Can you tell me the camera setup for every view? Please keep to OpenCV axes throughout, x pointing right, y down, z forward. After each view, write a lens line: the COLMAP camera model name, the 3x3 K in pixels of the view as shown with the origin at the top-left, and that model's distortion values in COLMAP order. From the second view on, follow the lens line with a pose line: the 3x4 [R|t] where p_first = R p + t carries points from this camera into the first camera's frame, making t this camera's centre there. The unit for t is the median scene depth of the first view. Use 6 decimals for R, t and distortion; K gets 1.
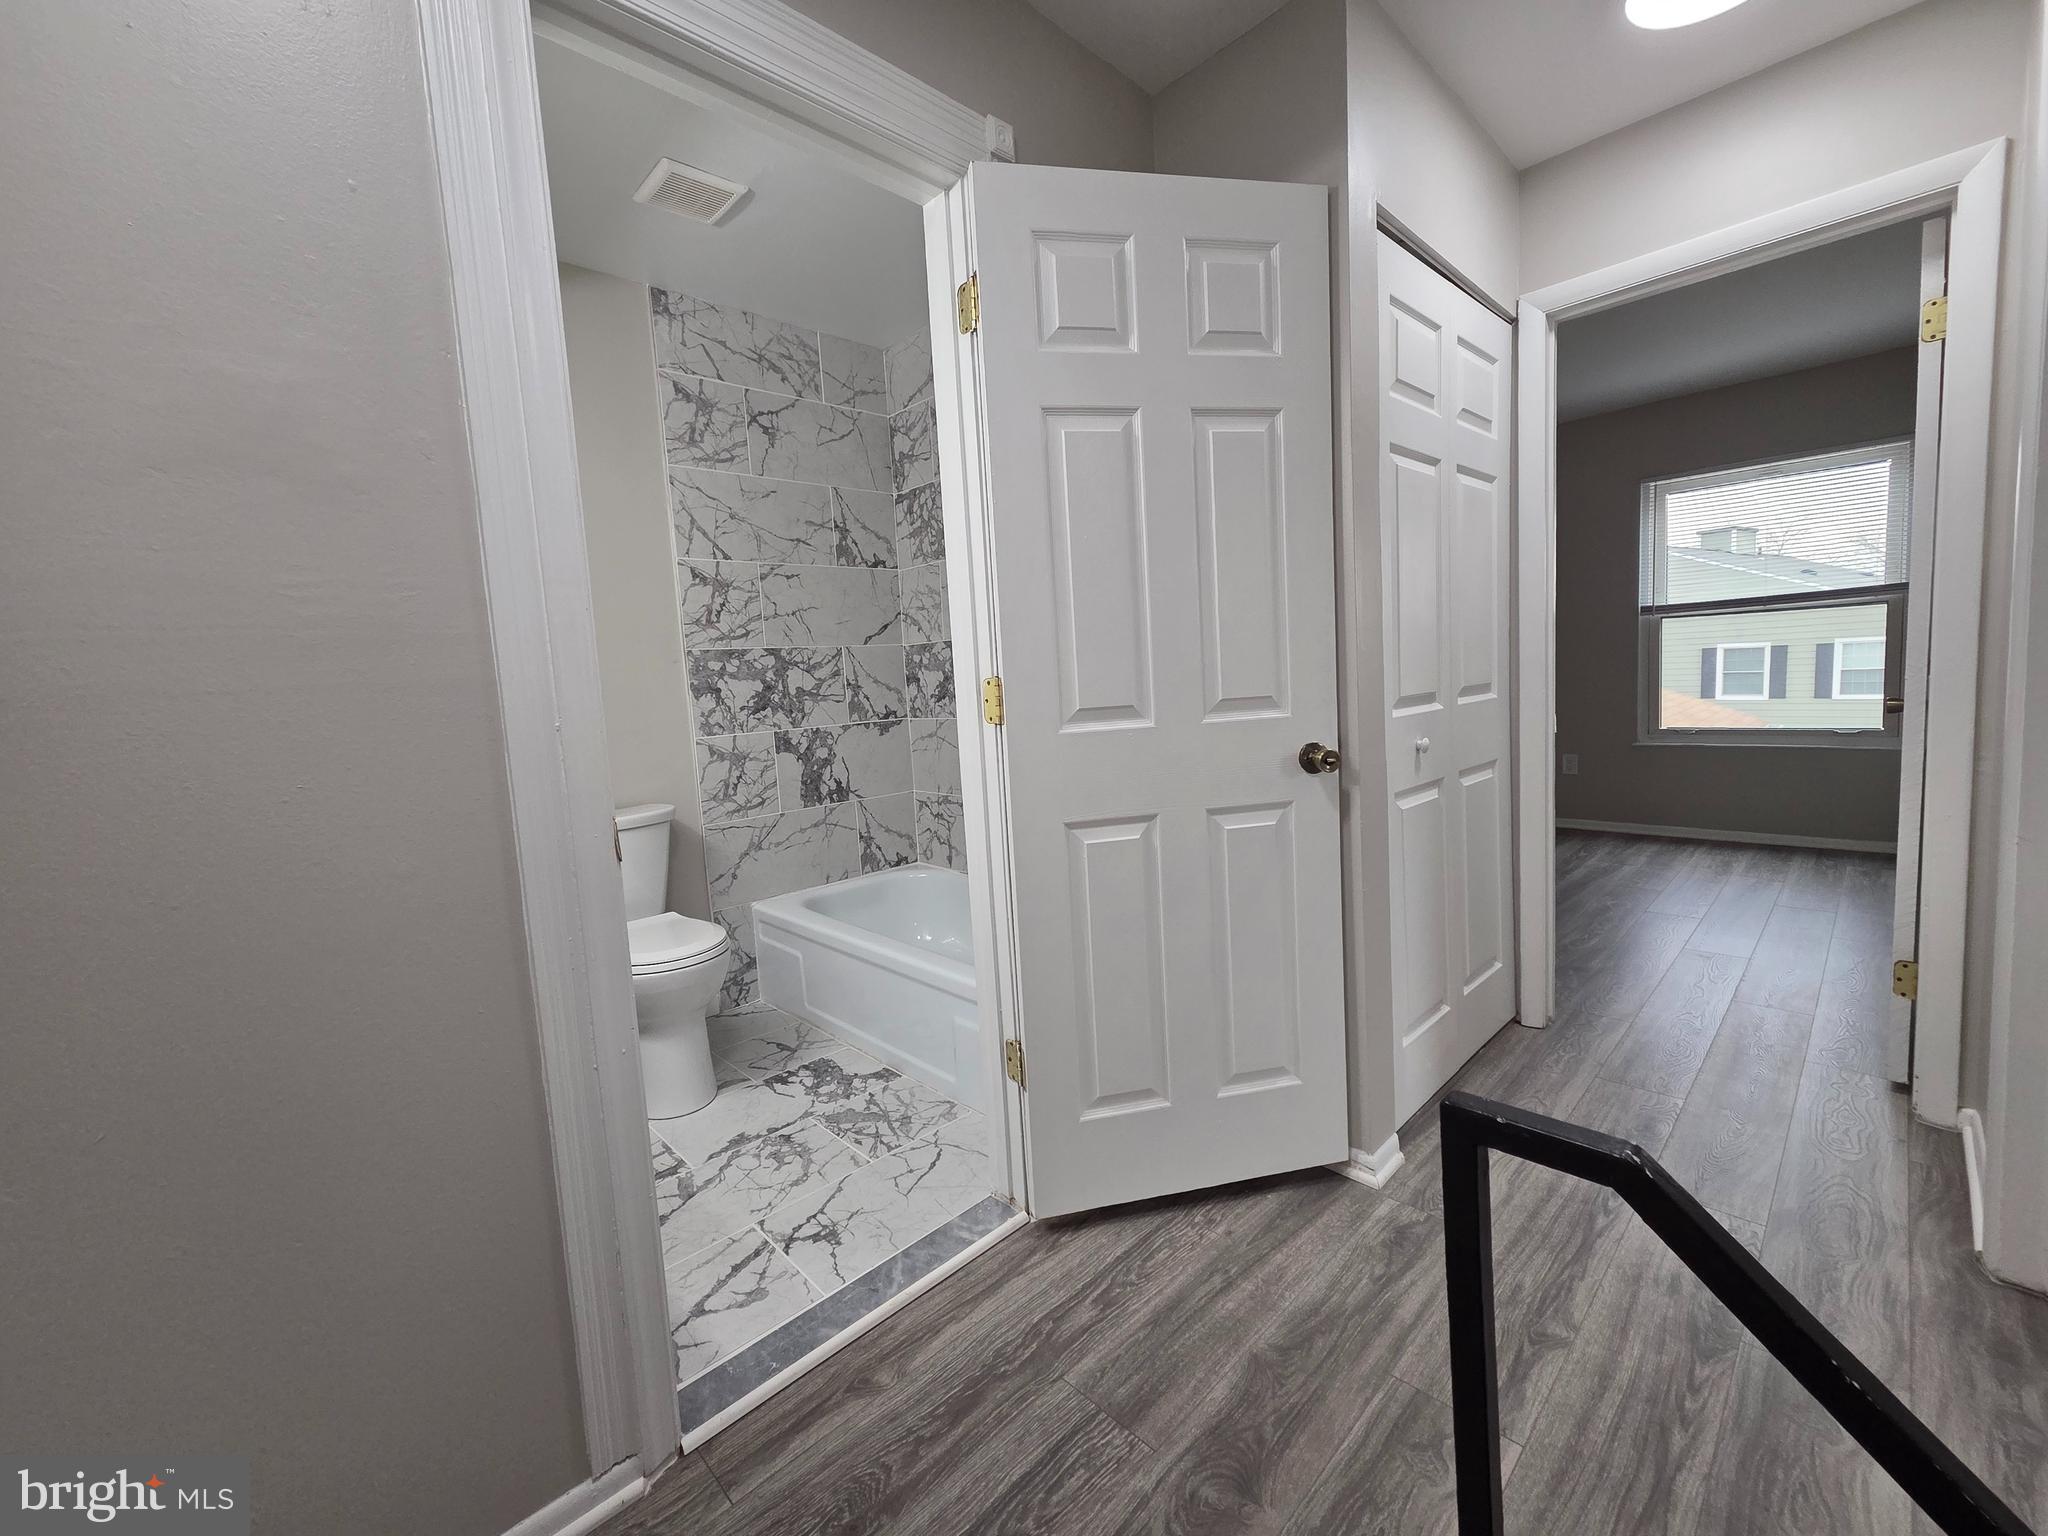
lens RADIAL K [[833.9, 0, 1030.7], [0, 833.9, 759.4], [0, 0, 1]] dist [0.002266, -0.000210]
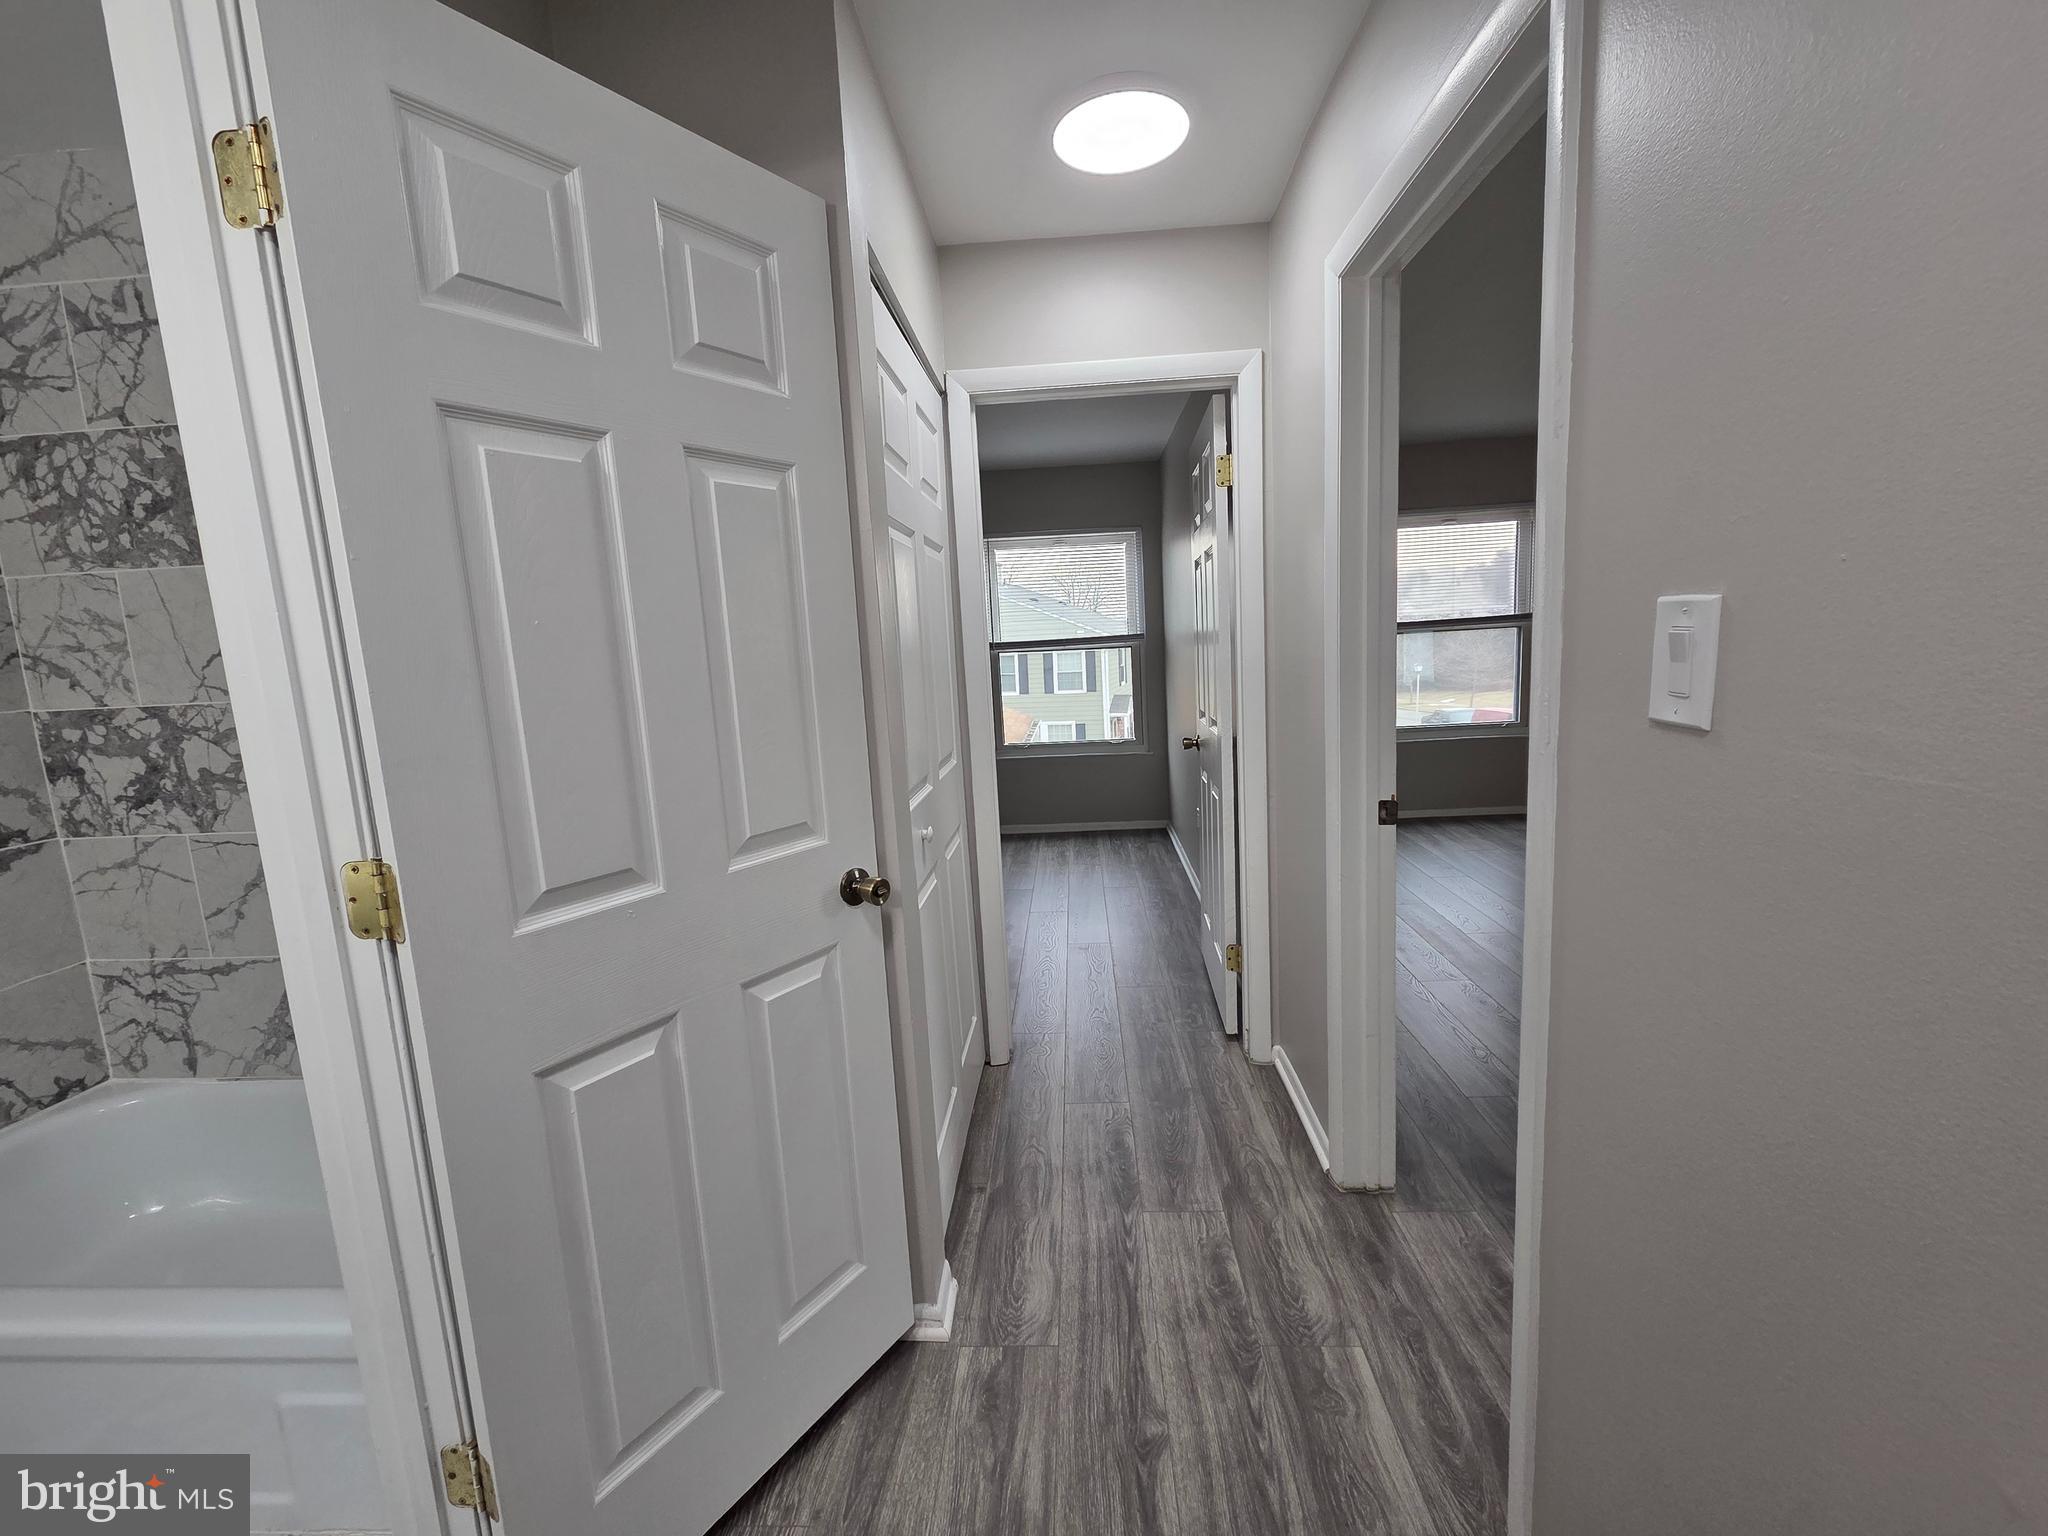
lens RADIAL K [[835.3, 0, 1032.3], [0, 835.3, 759.8], [0, 0, 1]] dist [0.004586, -0.002171]
pose [[0.730761, -0.076507, 0.678332, -0.051100], [0.074713, 0.996694, 0.031927, -0.081229], [-0.678532, 0.027349, 0.734061, 0.148008]]
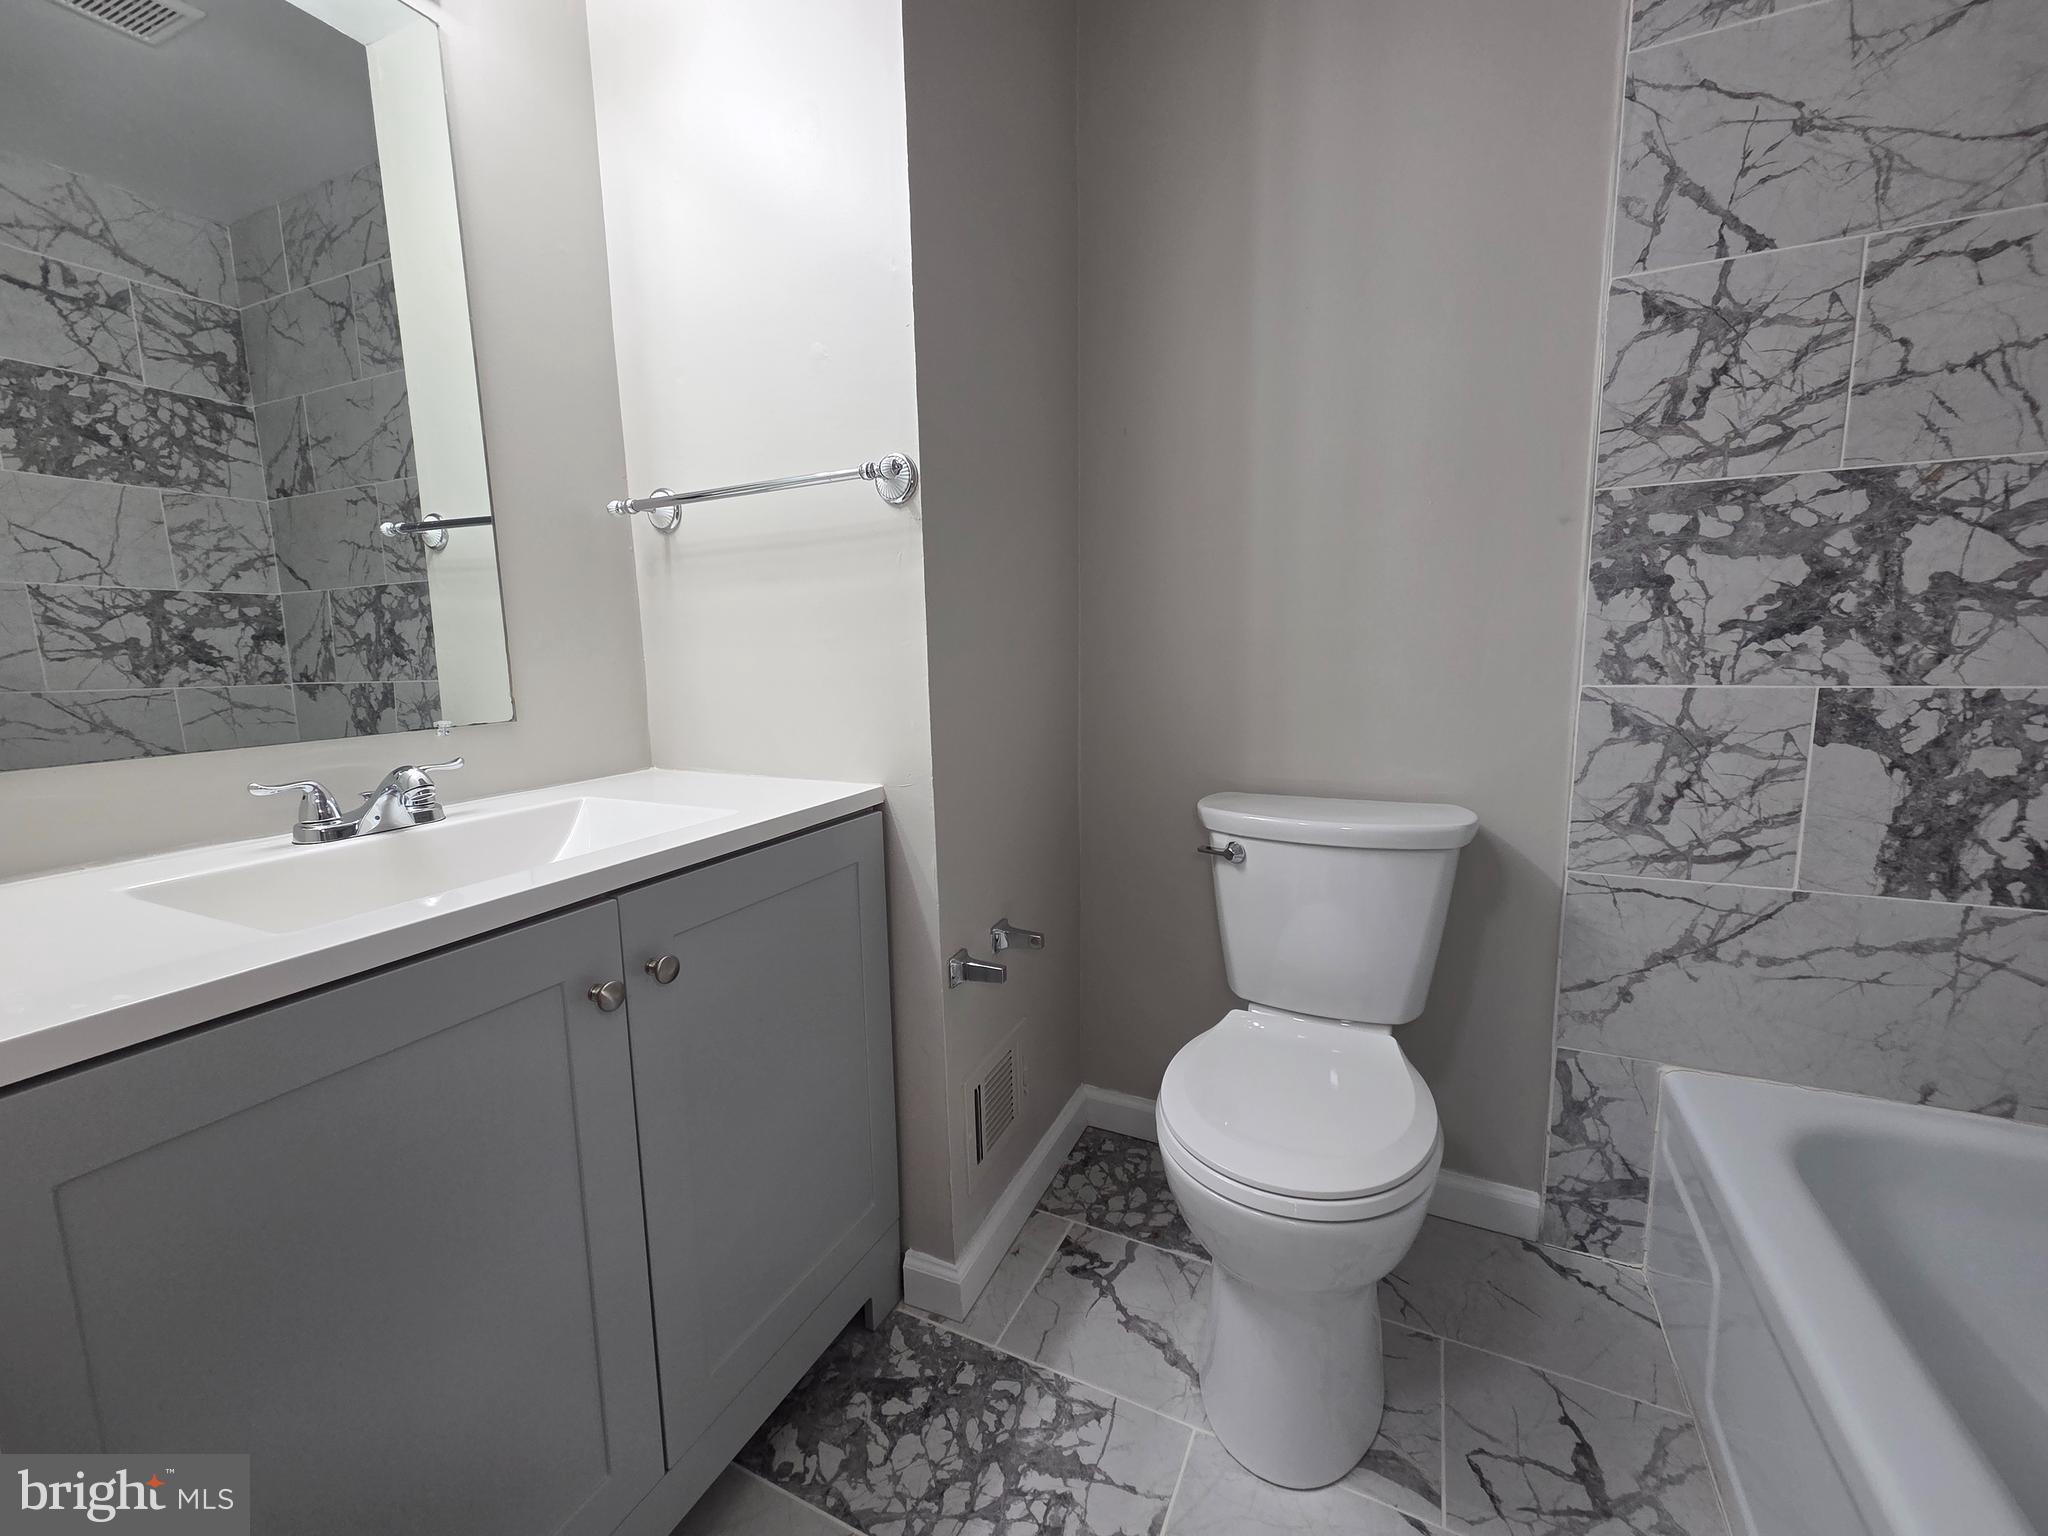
lens RADIAL K [[833.9, 0, 1030.7], [0, 833.9, 759.4], [0, 0, 1]] dist [0.002266, -0.000210]
pose [[0.349216, 0.180128, -0.919566, -0.069260], [-0.094069, 0.983131, 0.156855, -0.027275], [0.932309, 0.031727, 0.360269, 0.513488]]
